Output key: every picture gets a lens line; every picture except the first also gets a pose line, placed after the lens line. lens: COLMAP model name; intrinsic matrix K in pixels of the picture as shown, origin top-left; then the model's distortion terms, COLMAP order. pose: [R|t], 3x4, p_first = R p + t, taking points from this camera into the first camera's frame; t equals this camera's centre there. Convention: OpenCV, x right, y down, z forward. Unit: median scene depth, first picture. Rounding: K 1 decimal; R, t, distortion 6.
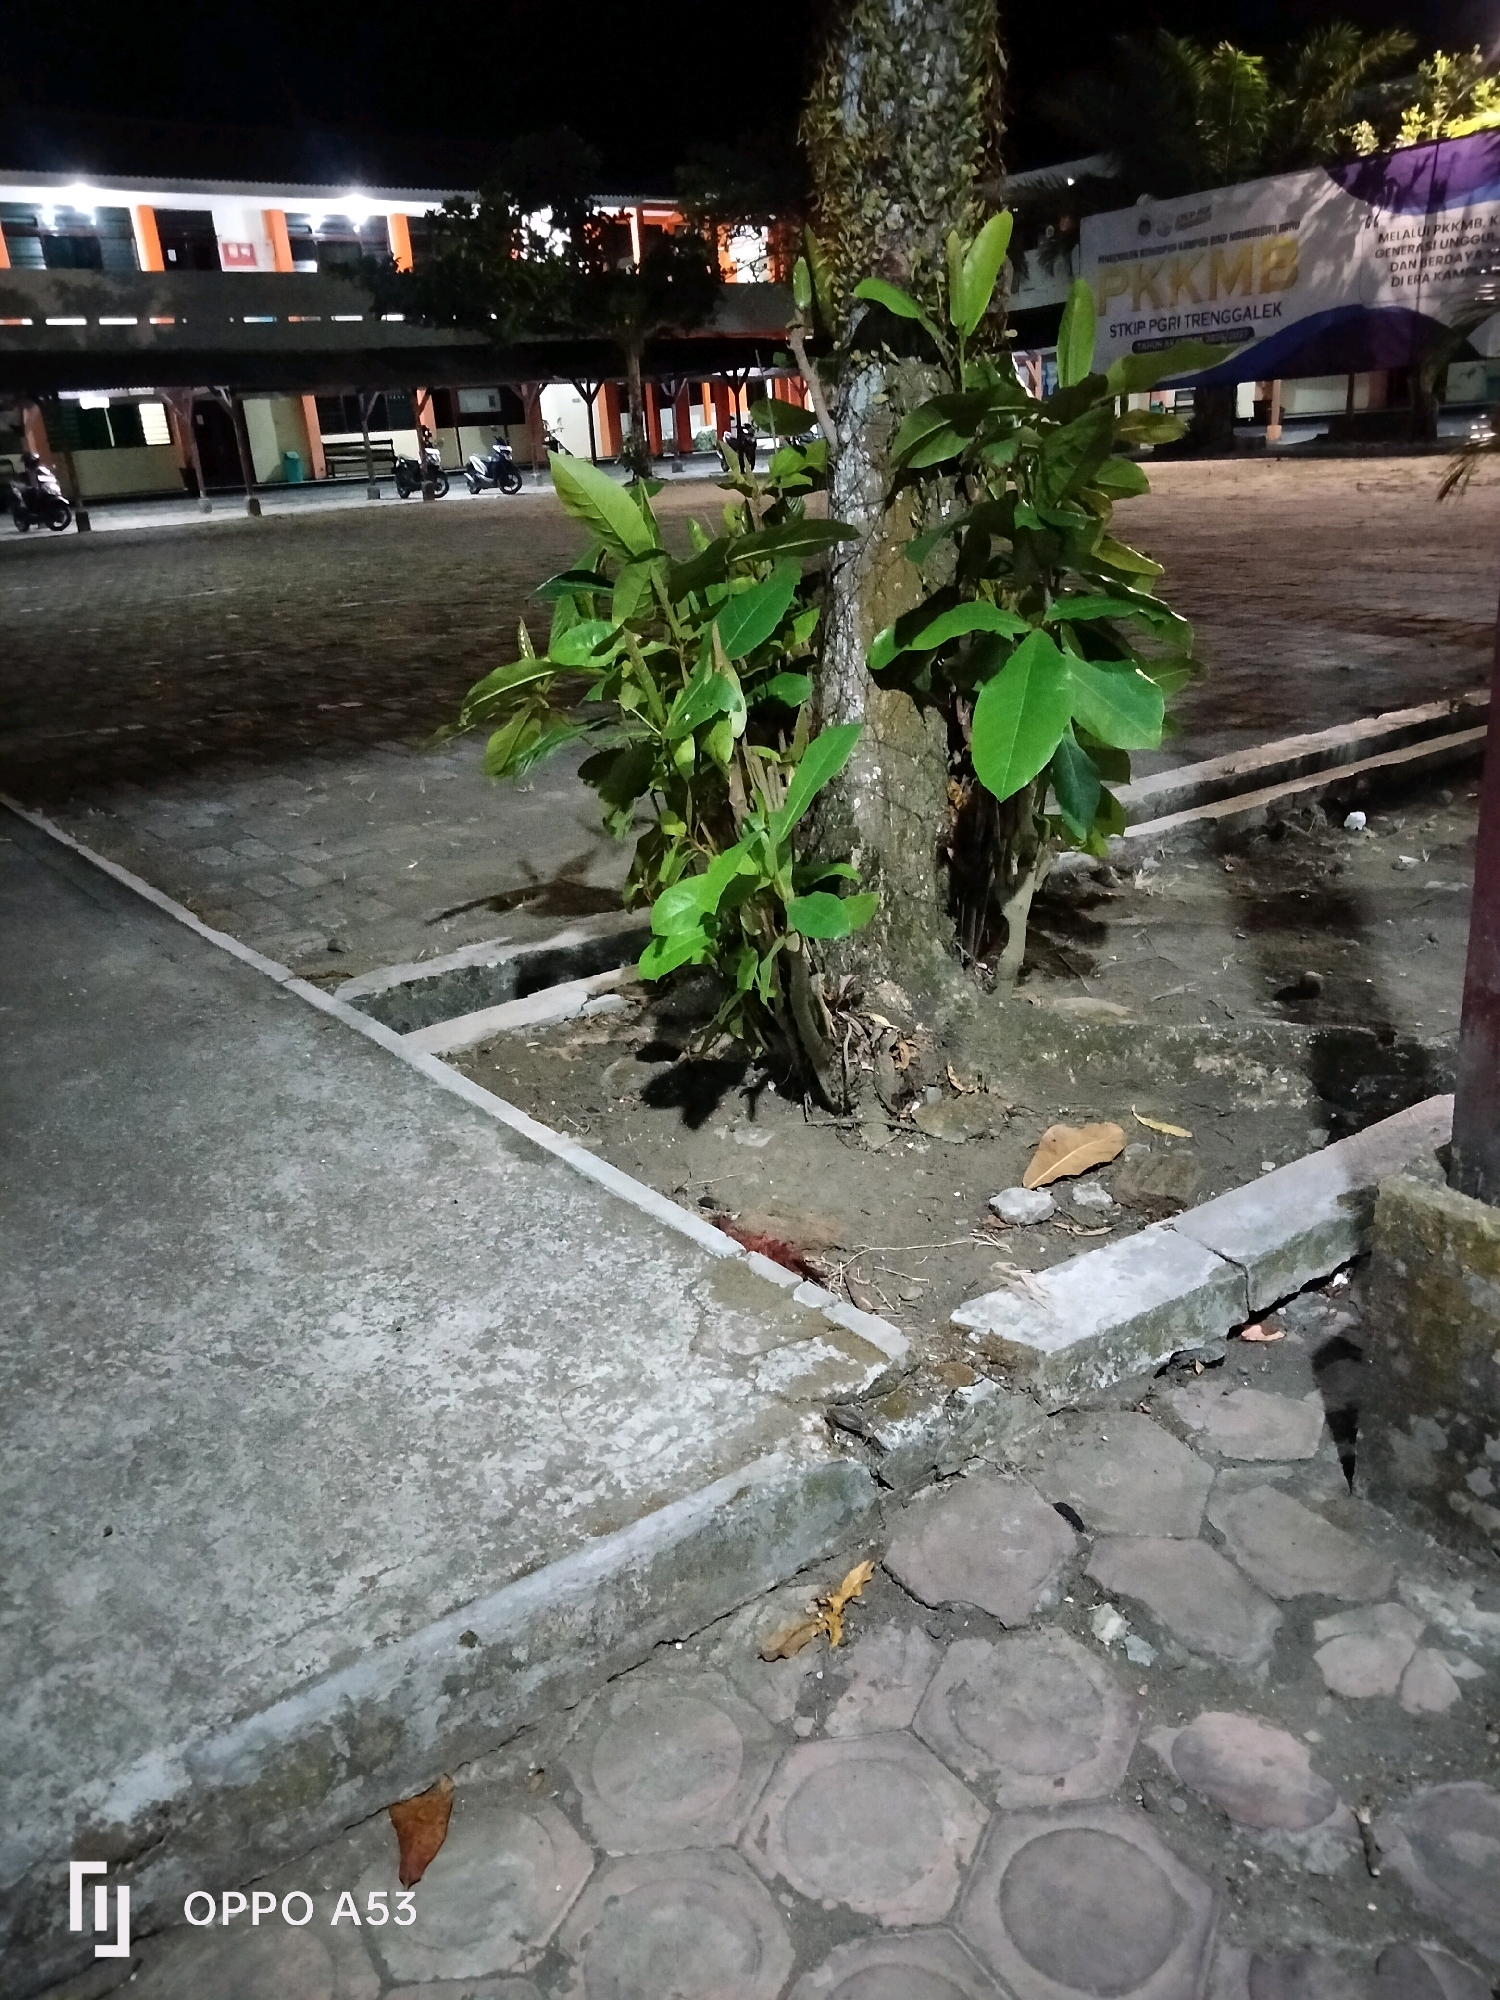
lens RADIAL K [[1509.1, 0, 750.0], [0, 1509.1, 1000.0], [0, 0, 1]] dist [-0.005643, -0.007175]
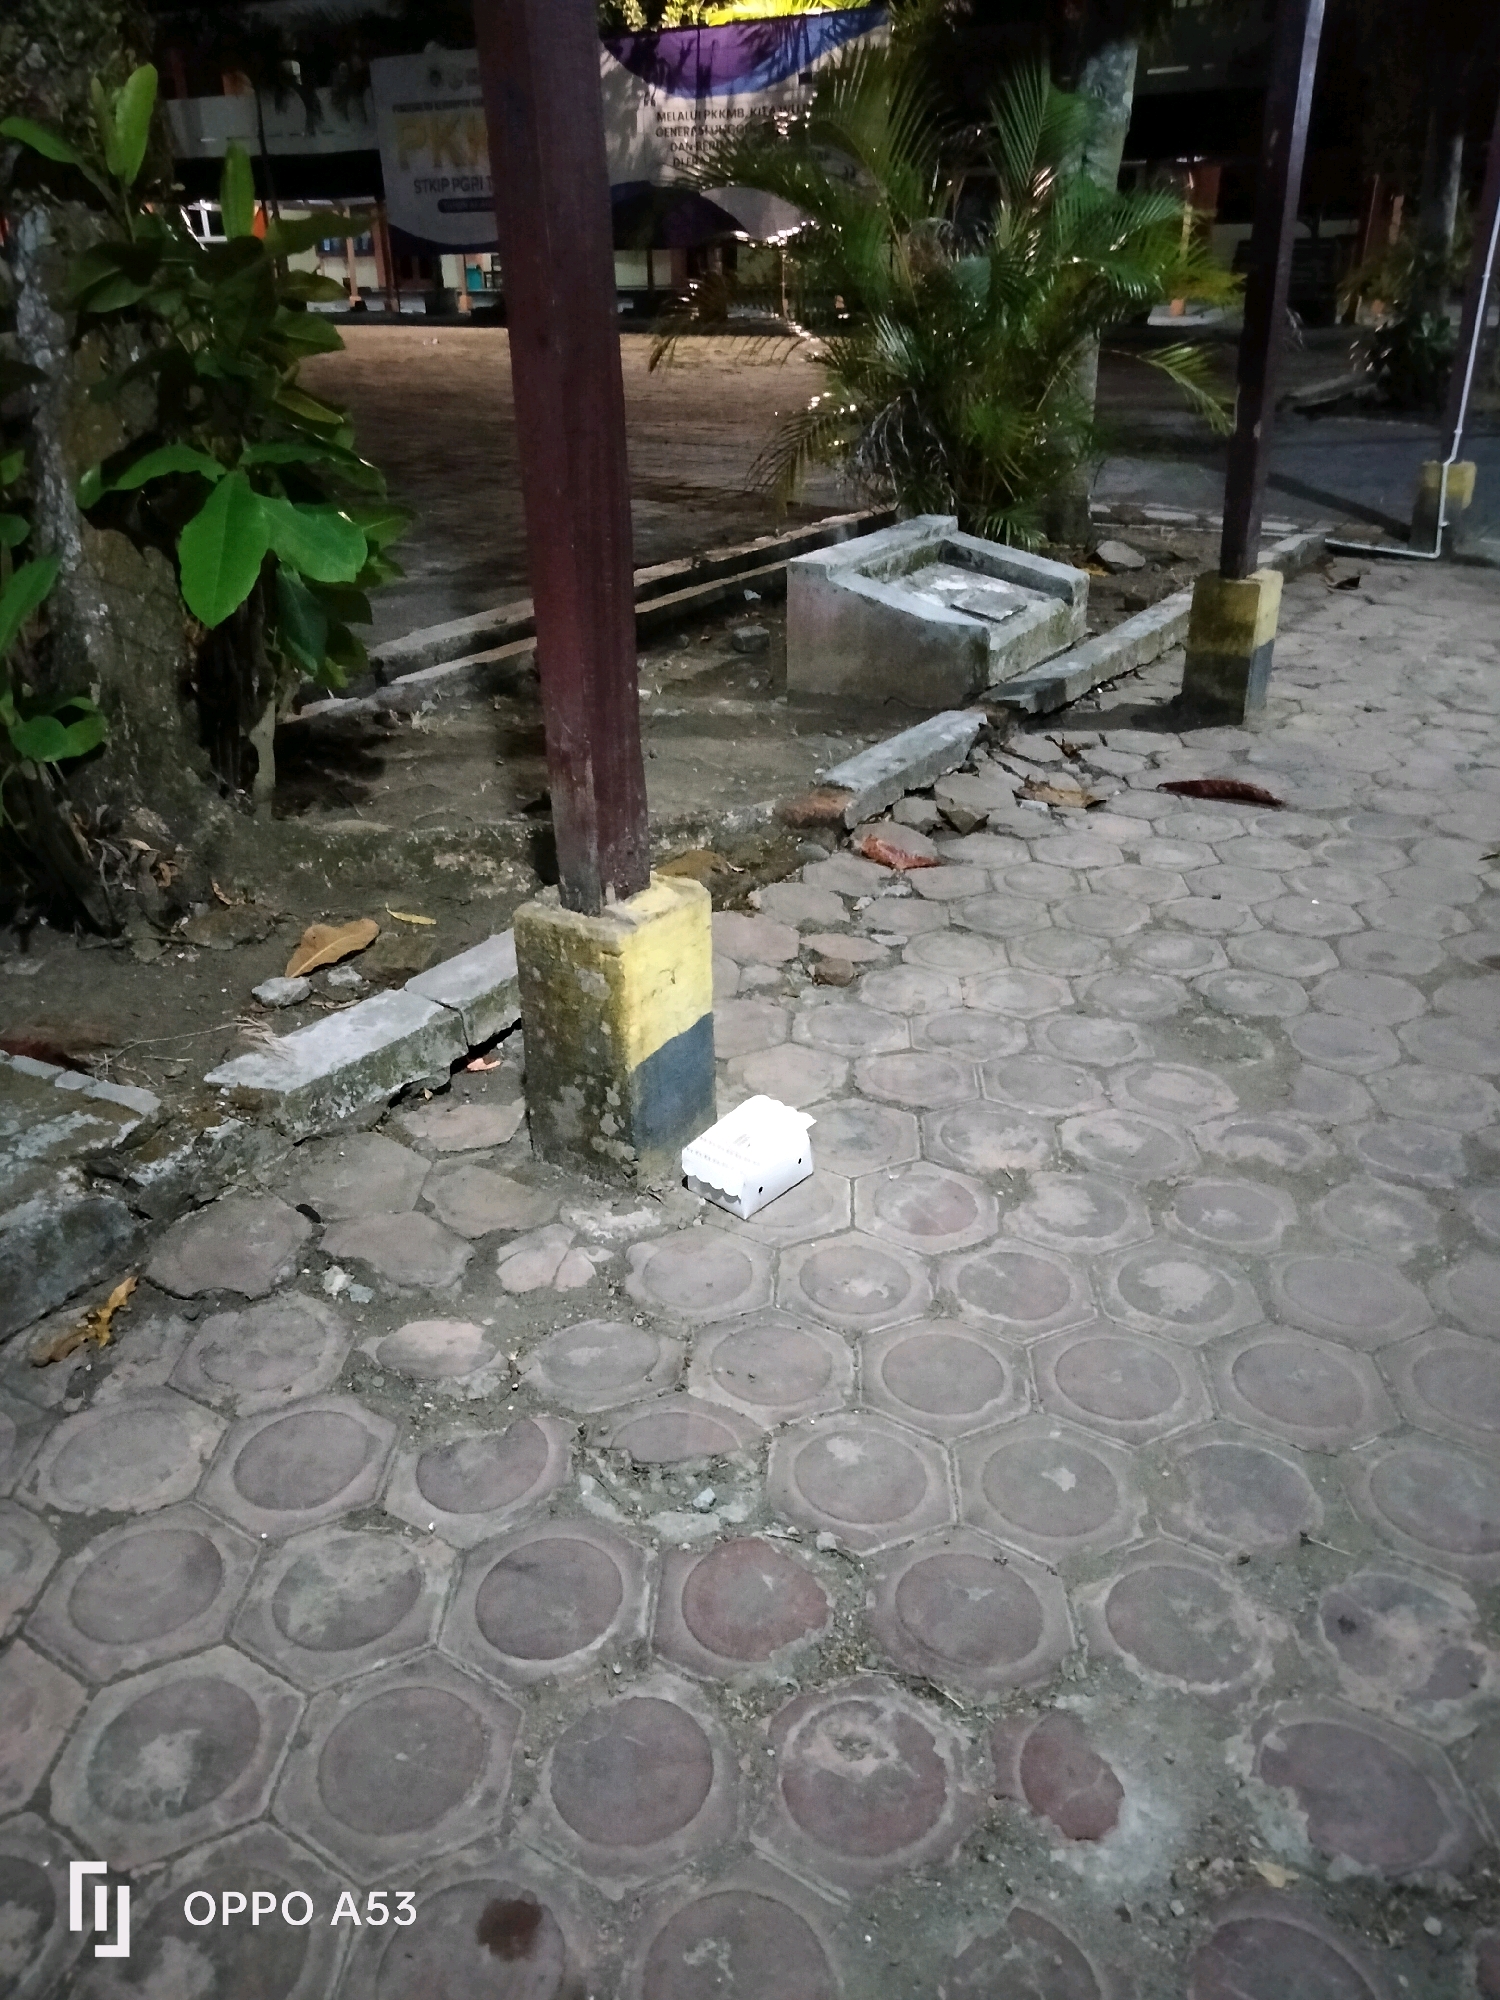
lens RADIAL K [[1465.3, 0, 752.4], [0, 1465.3, 1008.0], [0, 0, 1]] dist [0.003408, -0.002956]
pose [[0.911215, -0.119593, 0.394189, 0.073561], [0.082051, 0.990448, 0.110821, 0.060994], [-0.403677, -0.068639, 0.912323, -0.175051]]
